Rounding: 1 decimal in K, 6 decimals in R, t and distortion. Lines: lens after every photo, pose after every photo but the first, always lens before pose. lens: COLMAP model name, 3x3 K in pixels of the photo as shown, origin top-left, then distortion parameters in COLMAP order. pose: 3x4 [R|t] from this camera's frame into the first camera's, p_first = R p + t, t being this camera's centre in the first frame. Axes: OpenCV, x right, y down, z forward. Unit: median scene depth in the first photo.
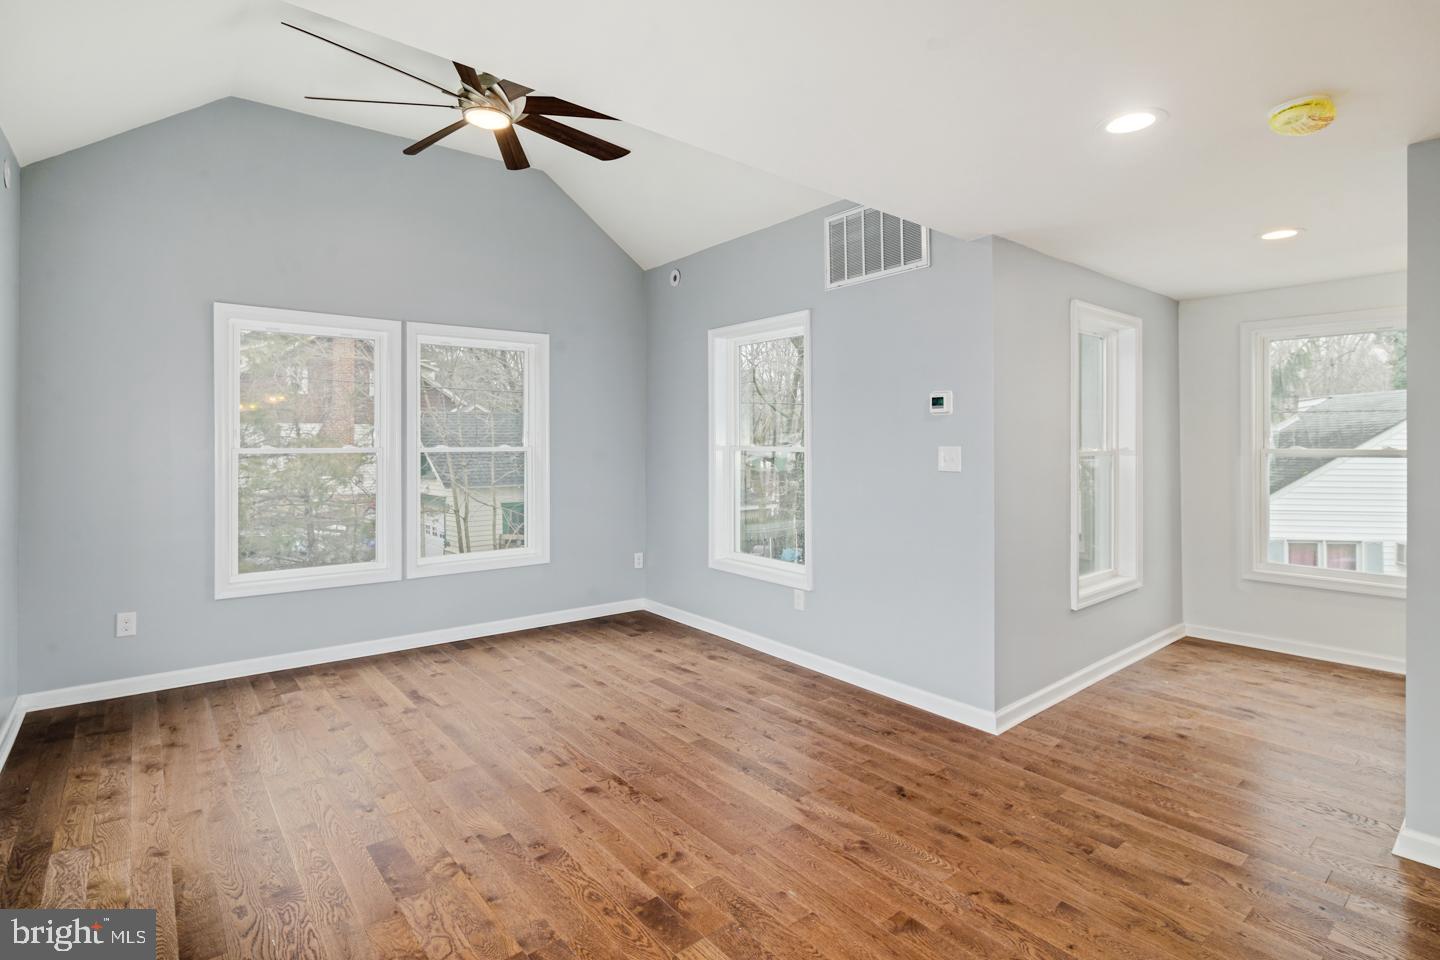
lens RADIAL K [[706.0, 0, 714.2], [0, 706.0, 445.2], [0, 0, 1]] dist [0.008193, -0.004376]
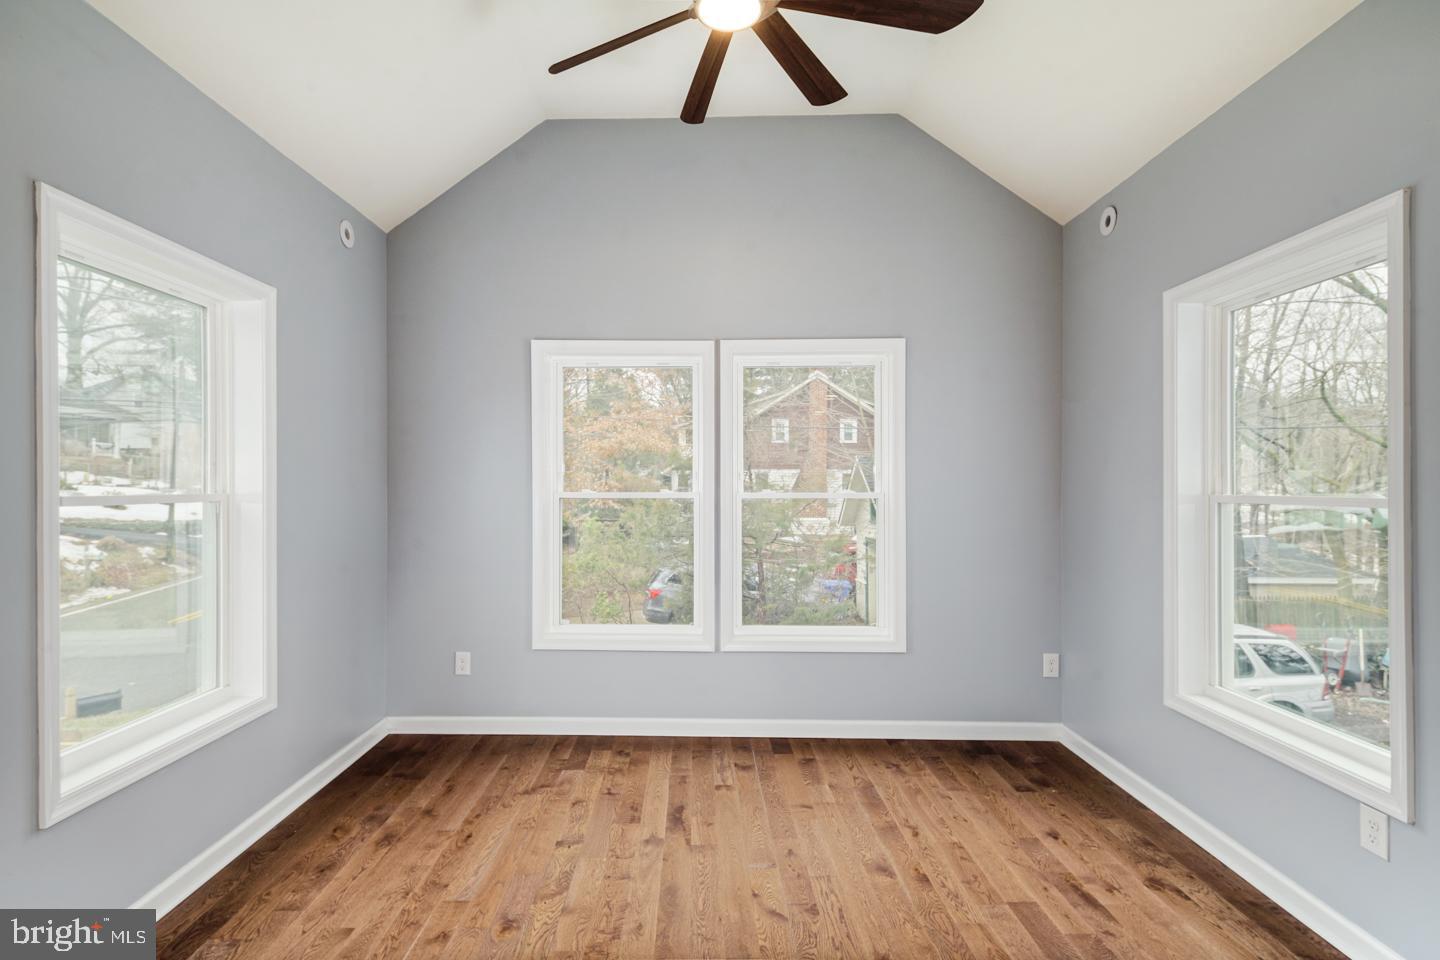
lens RADIAL K [[706.0, 0, 697.0], [0, 706.0, 484.6], [0, 0, 1]] dist [0.008193, -0.004376]
pose [[0.778867, 0.000295, -0.627188, 0.071384], [-0.002642, 0.999993, -0.002811, -0.003778], [0.627183, 0.003847, 0.778862, 0.390549]]
